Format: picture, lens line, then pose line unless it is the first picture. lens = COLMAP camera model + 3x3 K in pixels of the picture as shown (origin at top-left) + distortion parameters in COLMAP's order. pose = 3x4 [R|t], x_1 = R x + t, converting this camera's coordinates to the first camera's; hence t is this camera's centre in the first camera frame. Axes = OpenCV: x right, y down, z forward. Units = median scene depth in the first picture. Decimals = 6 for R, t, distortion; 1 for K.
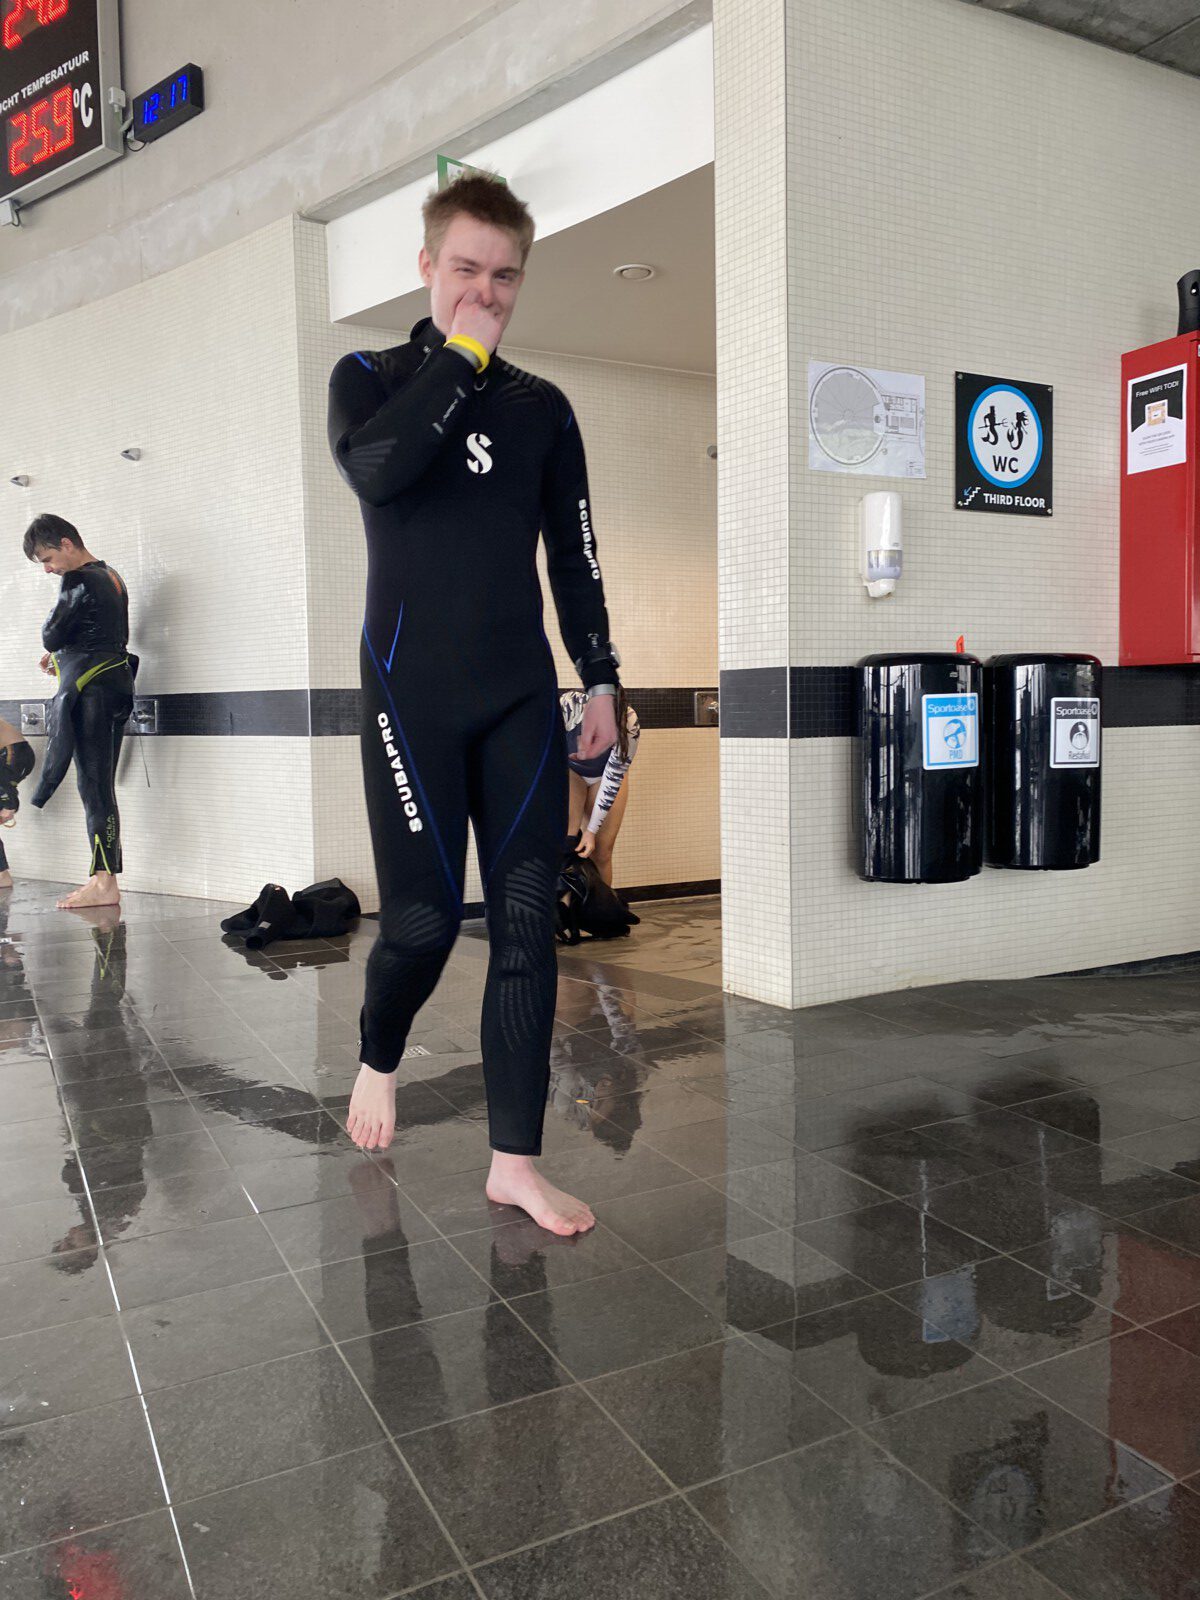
lens RADIAL K [[1221.2, 0, 598.6], [0, 1221.2, 798.1], [0, 0, 1]] dist [-0.001190, -0.000315]
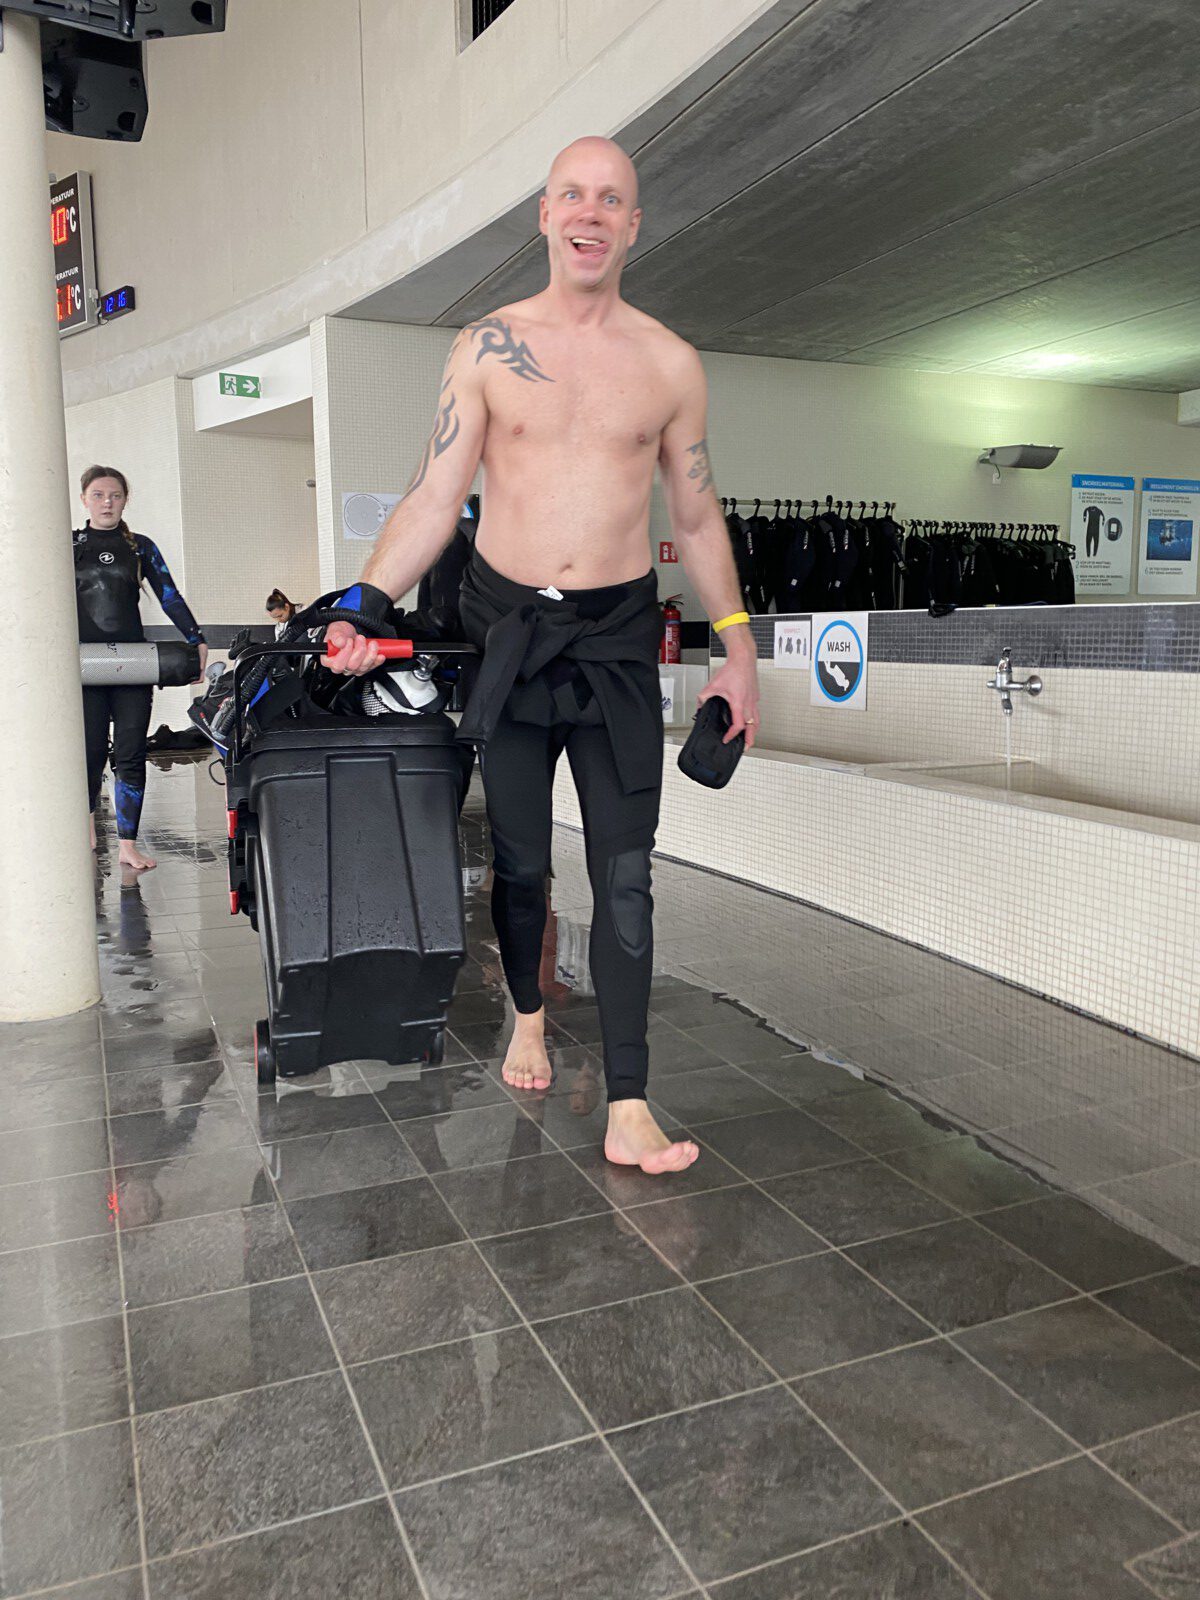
lens RADIAL K [[1221.2, 0, 601.3], [0, 1221.2, 799.6], [0, 0, 1]] dist [-0.001190, -0.000315]
pose [[0.997173, 0.013301, -0.073957, 0.520604], [-0.008324, 0.997704, 0.067208, 0.042223], [0.074681, -0.066403, 0.994994, -0.822740]]
